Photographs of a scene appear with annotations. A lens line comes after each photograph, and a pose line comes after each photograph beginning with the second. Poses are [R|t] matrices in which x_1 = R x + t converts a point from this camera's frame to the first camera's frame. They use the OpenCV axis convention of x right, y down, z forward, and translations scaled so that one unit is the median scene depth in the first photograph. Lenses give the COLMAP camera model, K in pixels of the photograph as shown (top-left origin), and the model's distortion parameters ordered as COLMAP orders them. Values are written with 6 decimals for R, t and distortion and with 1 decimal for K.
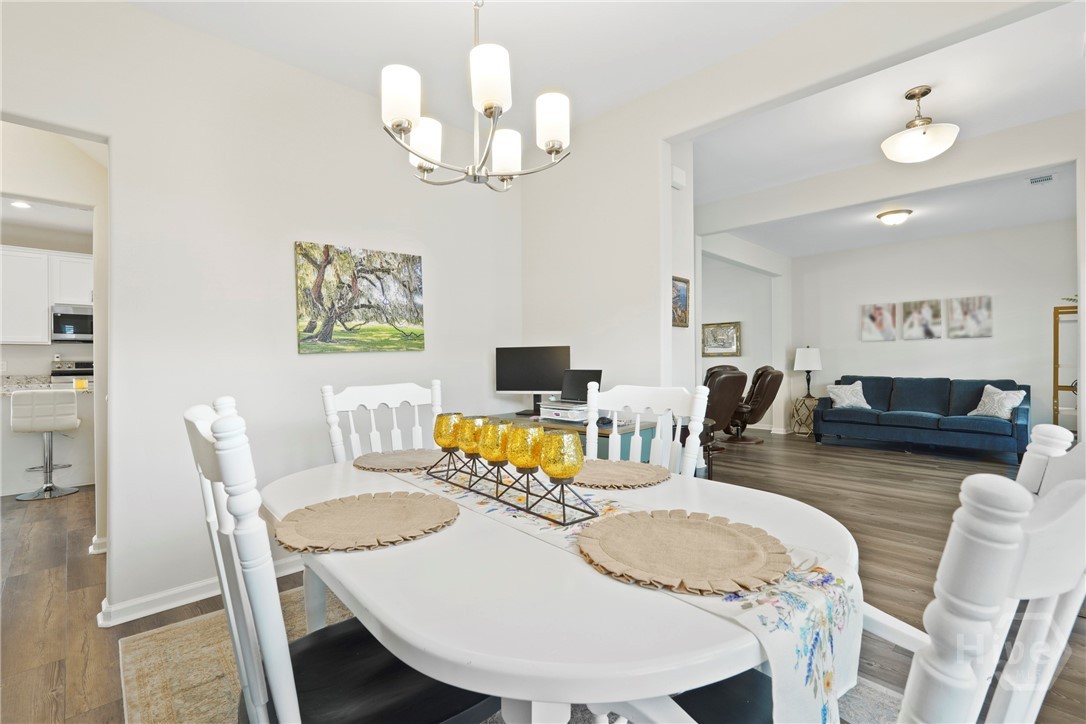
lens RADIAL K [[488.1, 0, 553.5], [0, 488.1, 356.2], [0, 0, 1]] dist [-0.003614, 0.002695]
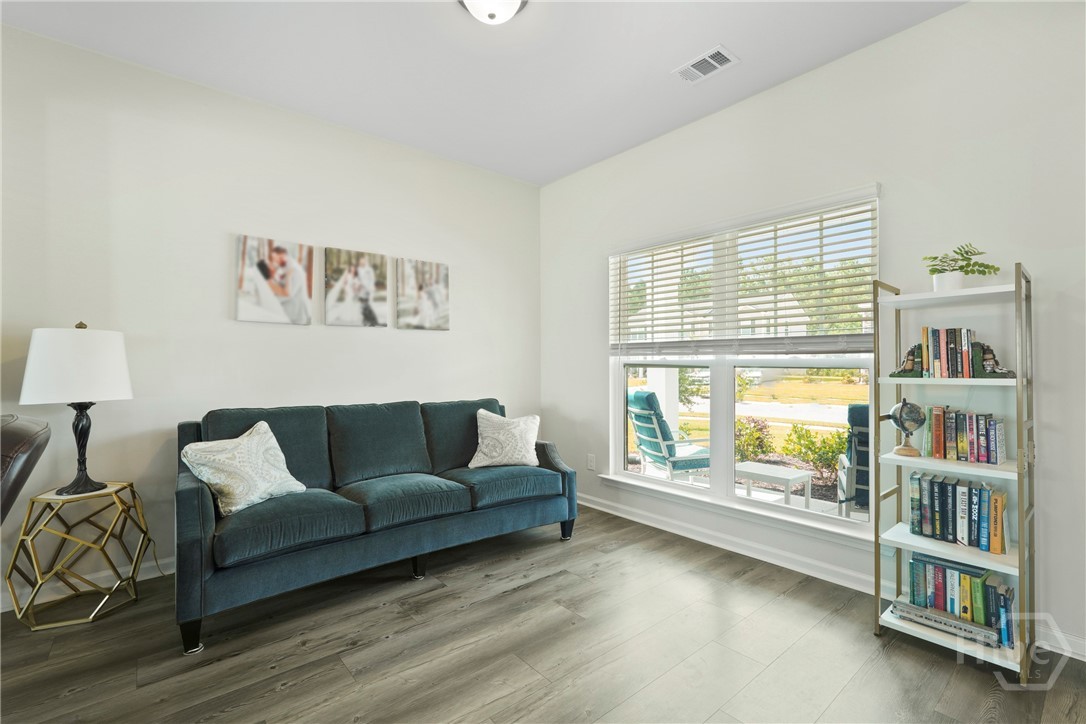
lens RADIAL K [[488.1, 0, 543.1], [0, 488.1, 358.0], [0, 0, 1]] dist [-0.003614, 0.002695]
pose [[0.086052, 0.016543, 0.996153, 0.267306], [-0.008456, 0.999838, -0.015874, 0.003943], [-0.996255, -0.007058, 0.086178, 0.768166]]
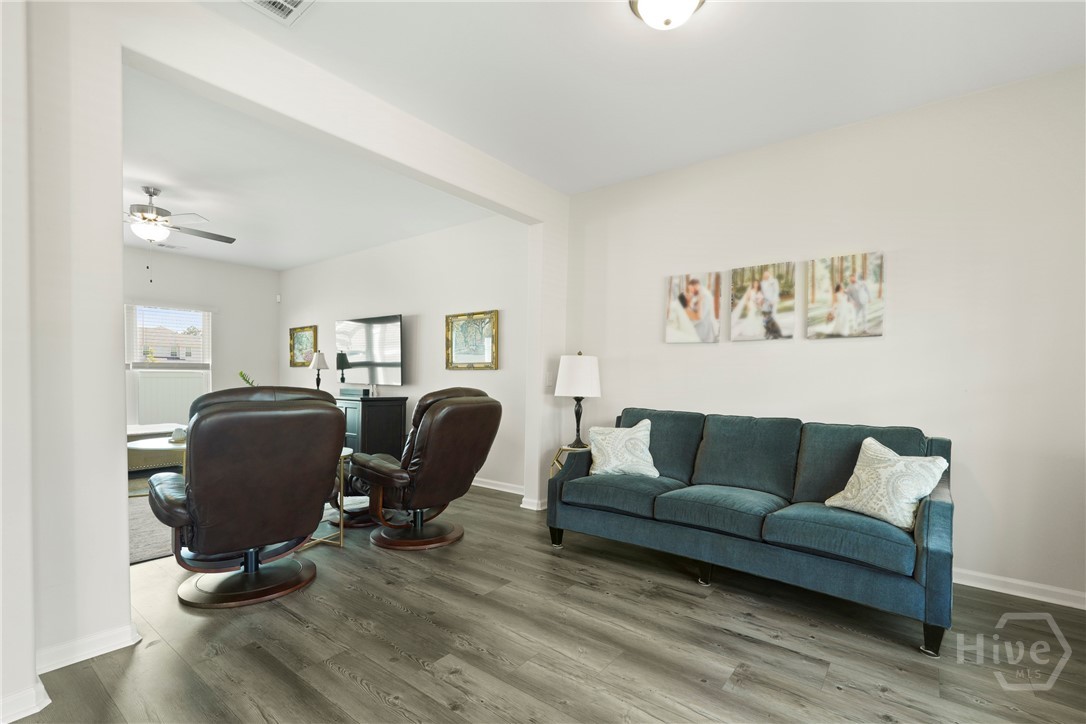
lens RADIAL K [[488.1, 0, 556.1], [0, 488.1, 396.5], [0, 0, 1]] dist [-0.003614, 0.002695]
pose [[0.989131, 0.015441, 0.146226, 0.471205], [-0.022445, 0.998672, 0.046365, 0.004565], [-0.145316, -0.049143, 0.988164, 0.523814]]
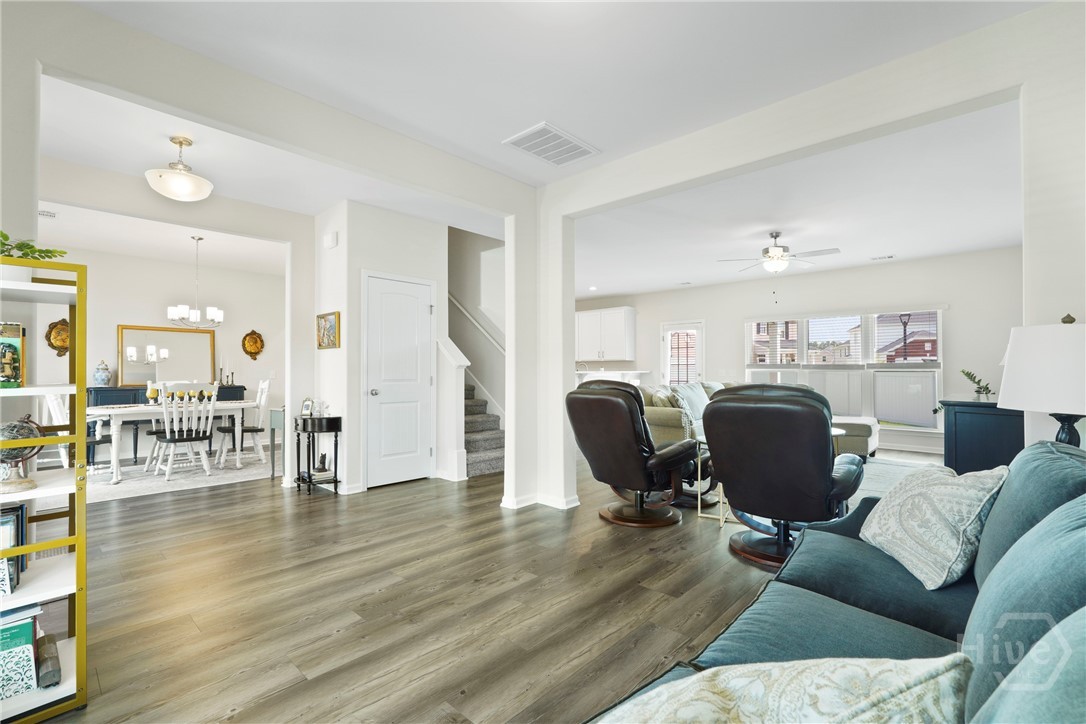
lens RADIAL K [[488.1, 0, 546.3], [0, 488.1, 366.7], [0, 0, 1]] dist [-0.003614, 0.002695]
pose [[0.045813, -0.001143, -0.998949, 0.856630], [0.007826, 0.999969, -0.000785, 0.003335], [0.998919, -0.007782, 0.045820, 0.808782]]
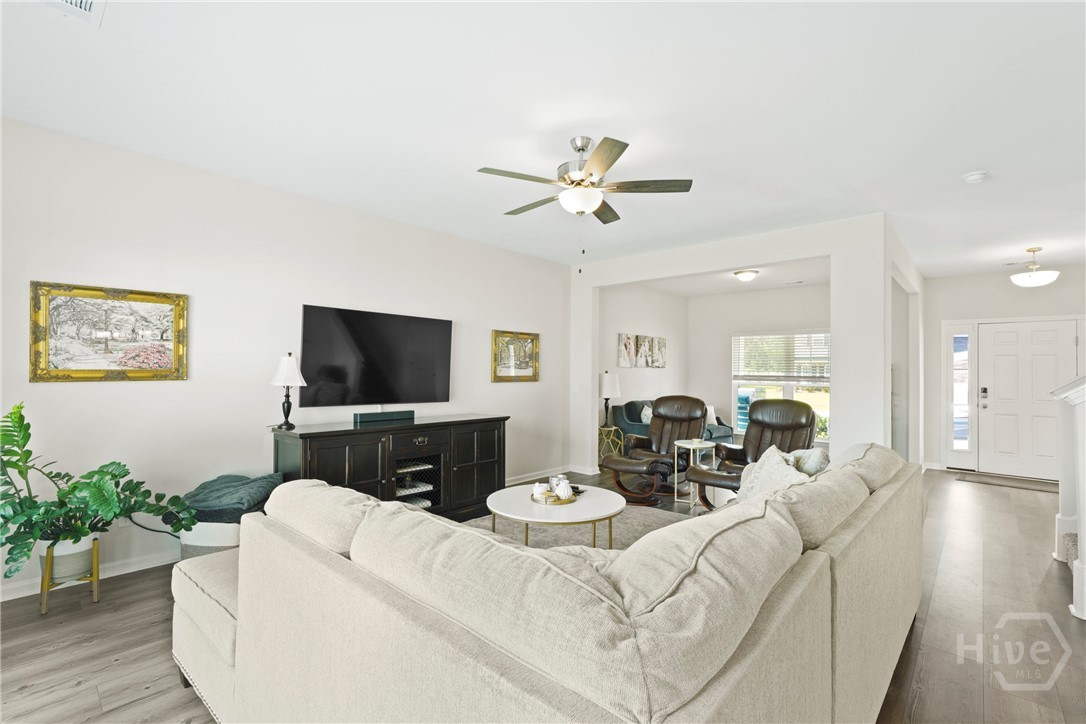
lens RADIAL K [[488.1, 0, 536.1], [0, 488.1, 371.0], [0, 0, 1]] dist [-0.003614, 0.002695]
pose [[-0.037887, 0.000134, 0.999282, -0.449682], [-0.025475, 0.999675, -0.001100, -0.018767], [-0.998957, -0.025498, -0.037871, 1.322682]]
